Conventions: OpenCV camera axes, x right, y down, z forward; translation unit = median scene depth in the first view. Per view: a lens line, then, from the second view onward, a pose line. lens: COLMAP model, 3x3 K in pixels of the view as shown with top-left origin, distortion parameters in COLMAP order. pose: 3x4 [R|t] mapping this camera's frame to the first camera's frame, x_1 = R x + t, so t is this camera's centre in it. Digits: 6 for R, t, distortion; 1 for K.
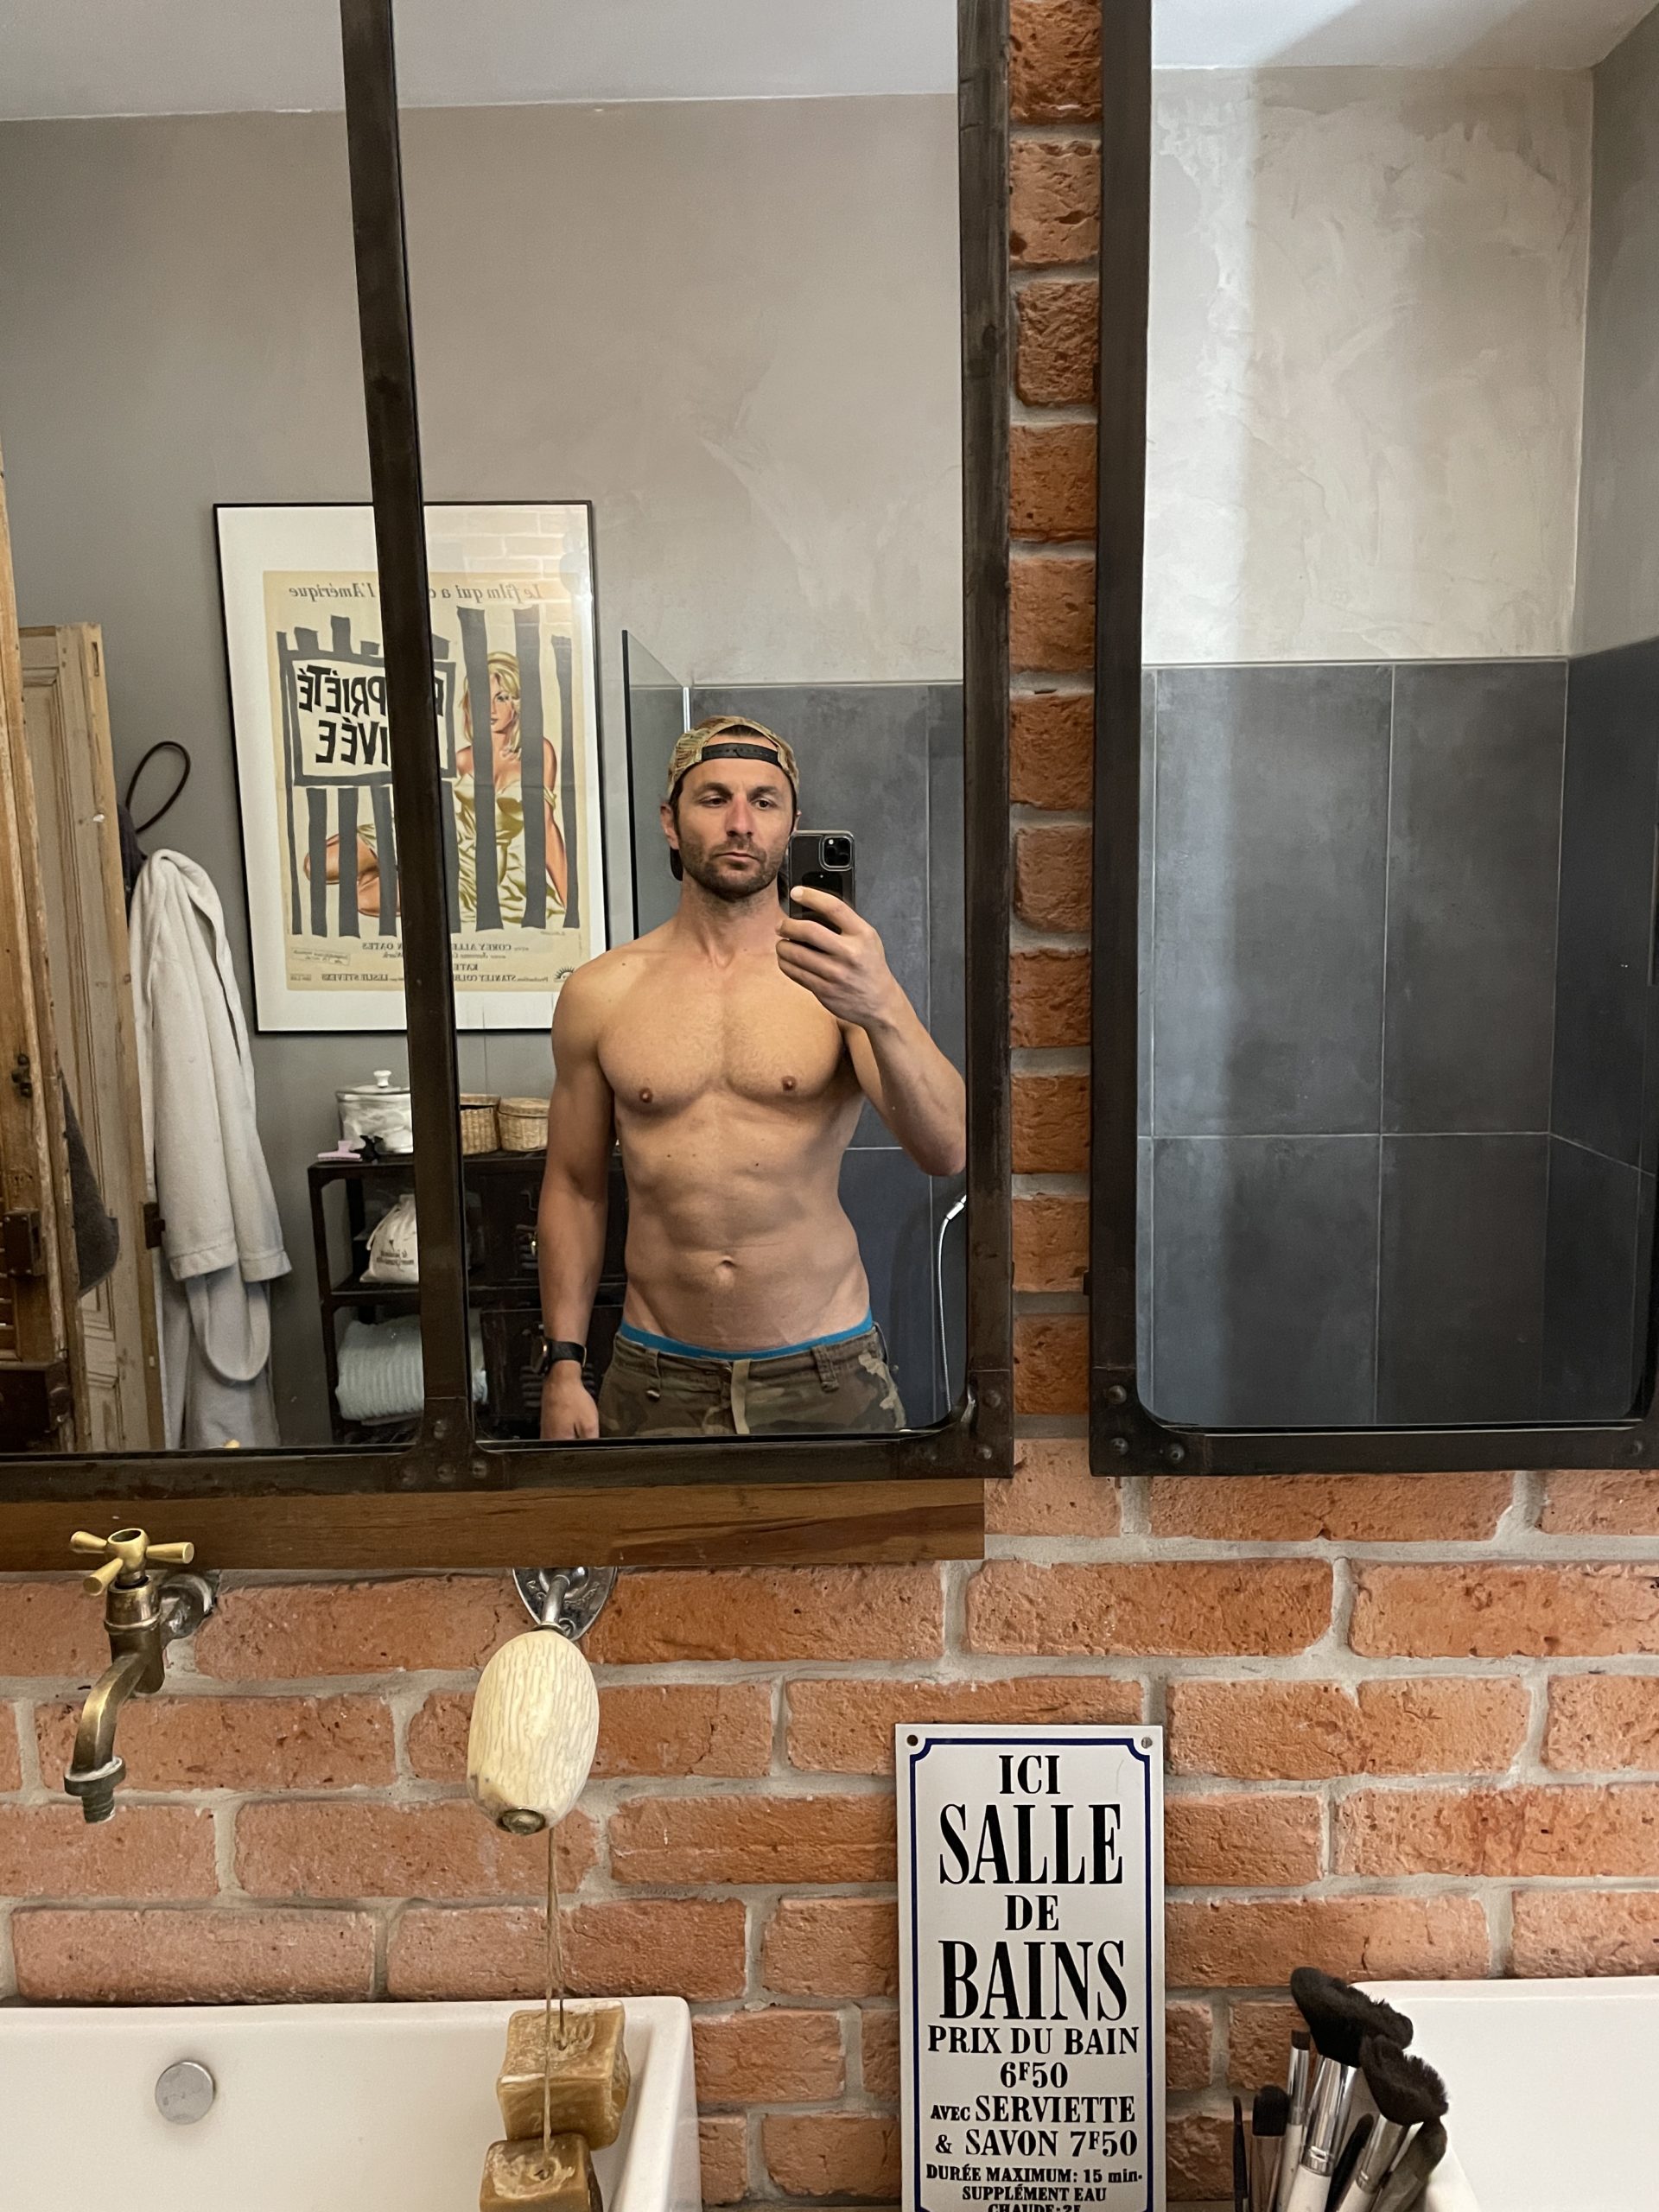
lens RADIAL K [[1673.4, 0, 826.7], [0, 1673.4, 1112.6], [0, 0, 1]] dist [0.010922, -0.032955]
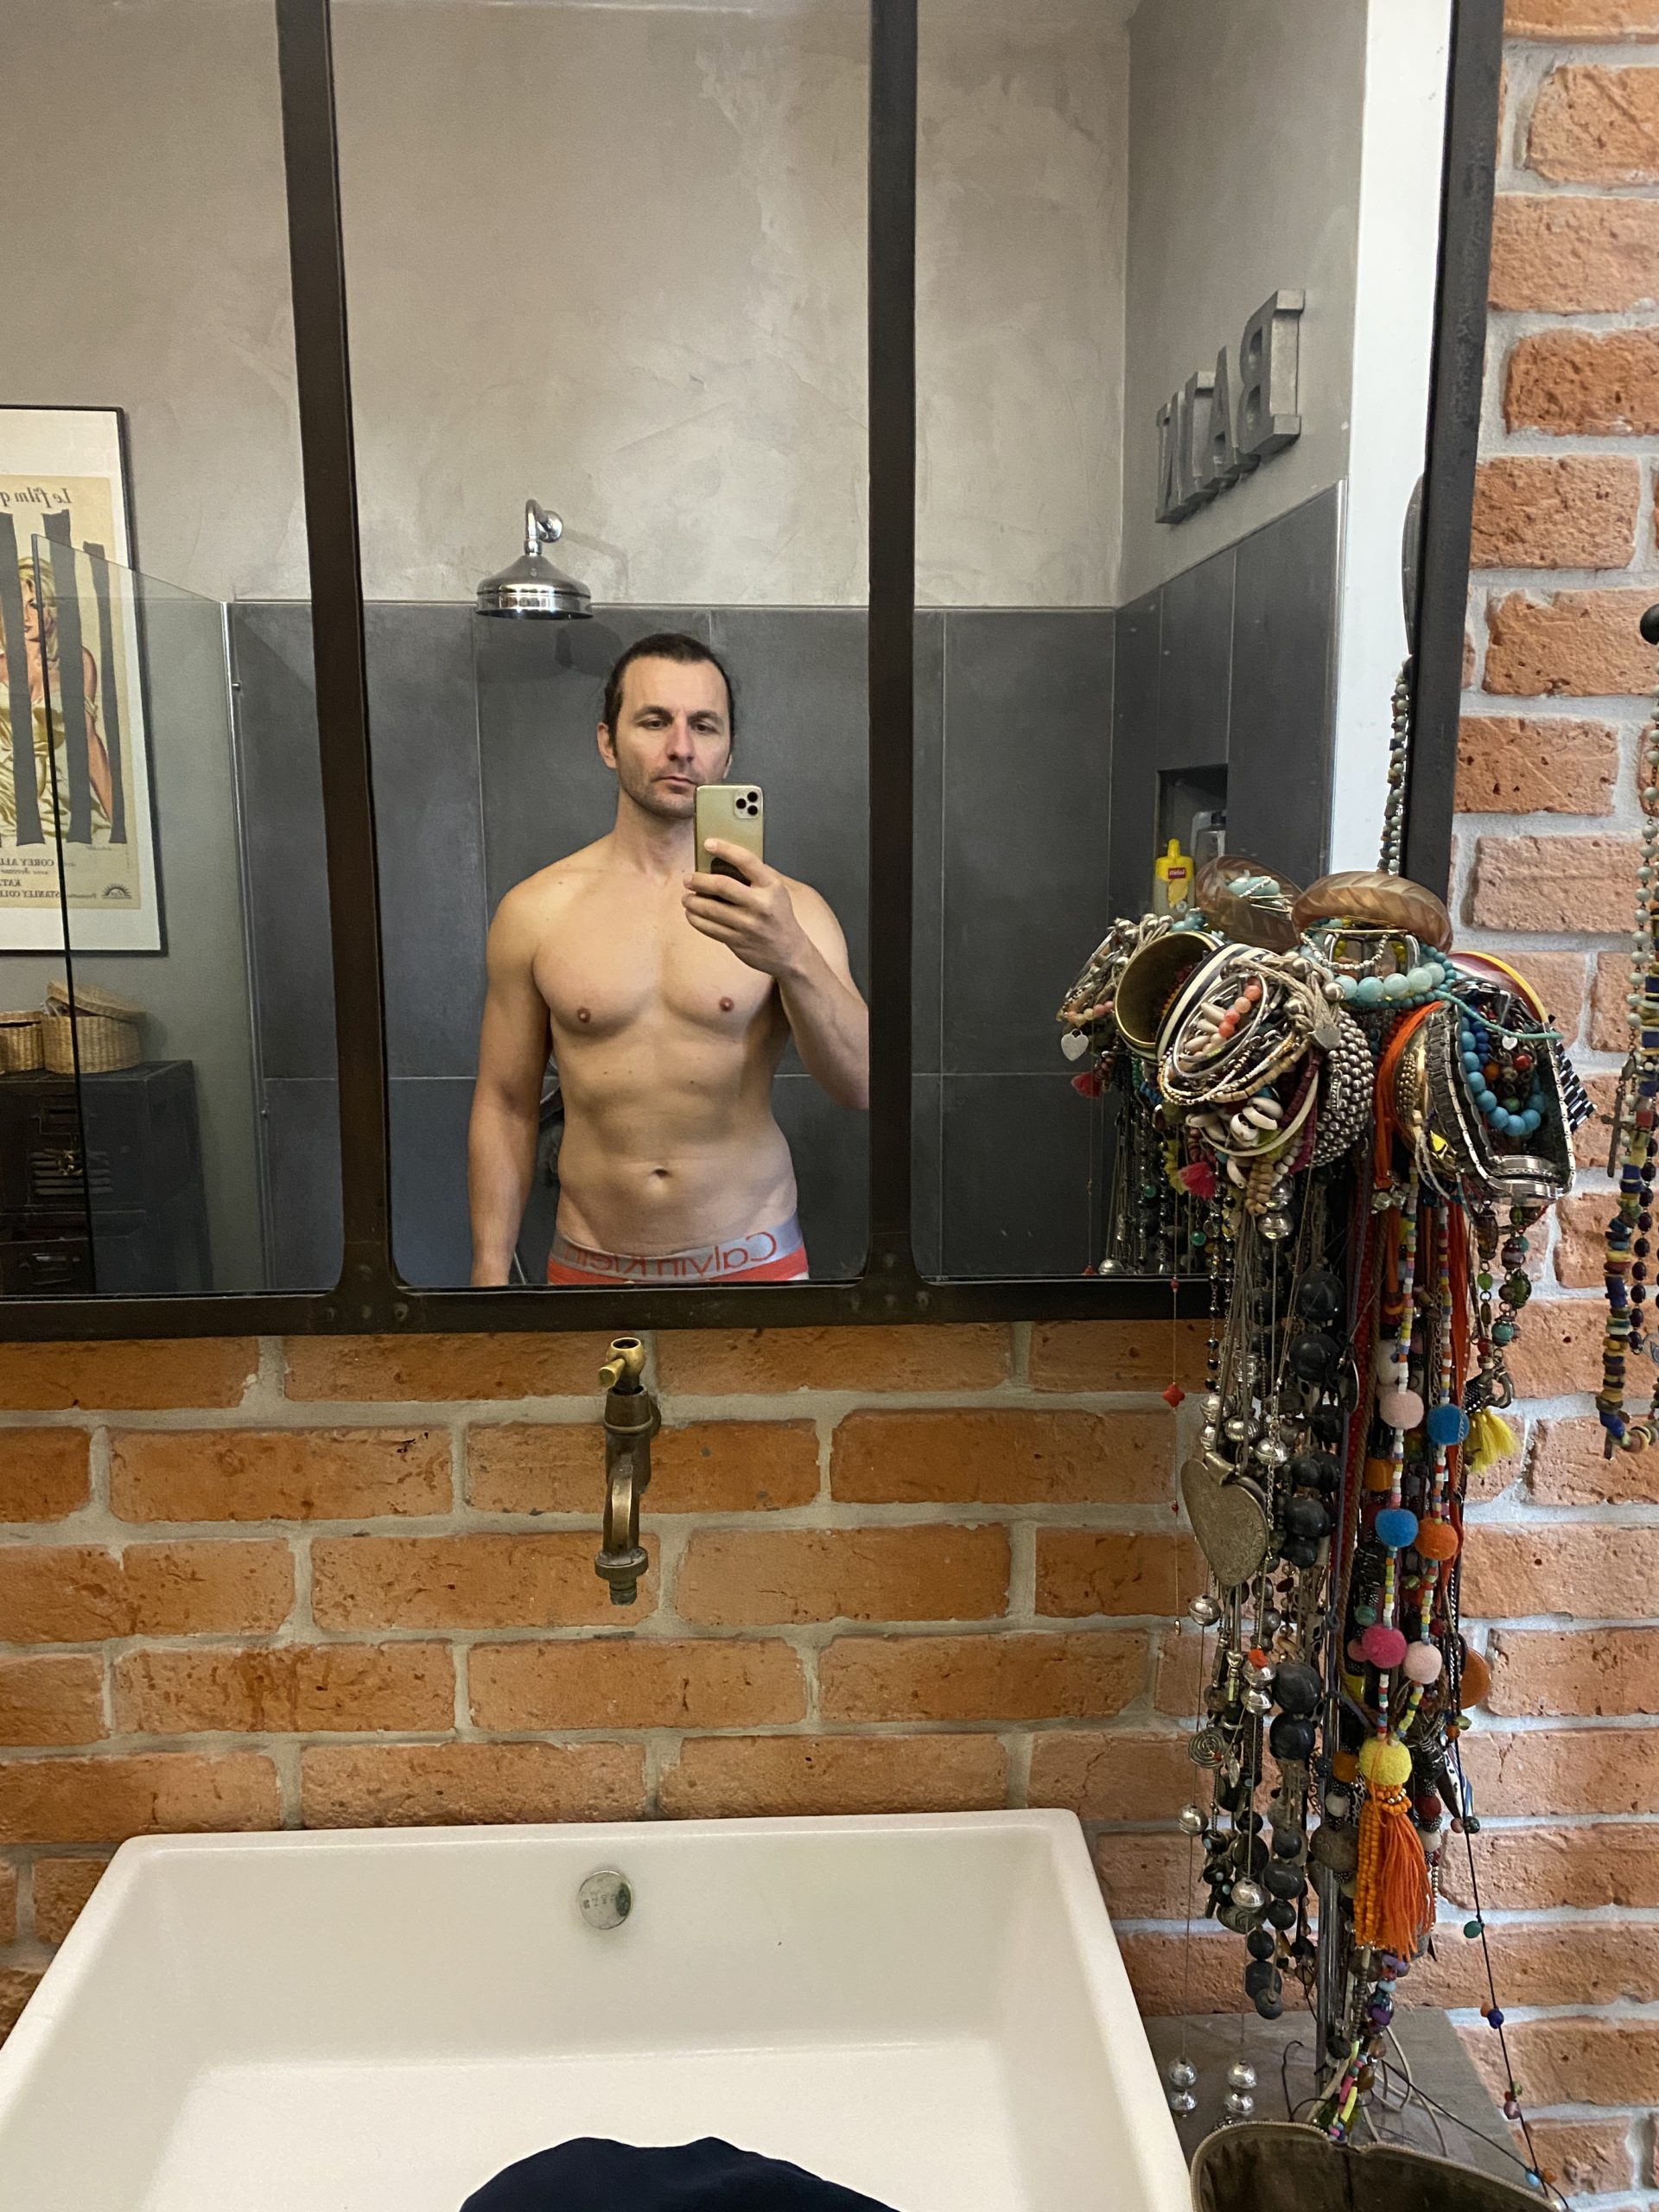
lens RADIAL K [[1680.2, 0, 830.8], [0, 1680.2, 1096.4], [0, 0, 1]] dist [-0.010498, -0.002461]
pose [[0.997608, 0.003397, 0.069048, 0.674075], [-0.004385, 0.999890, 0.014162, 0.044816], [-0.068992, -0.014430, 0.997513, -0.058478]]
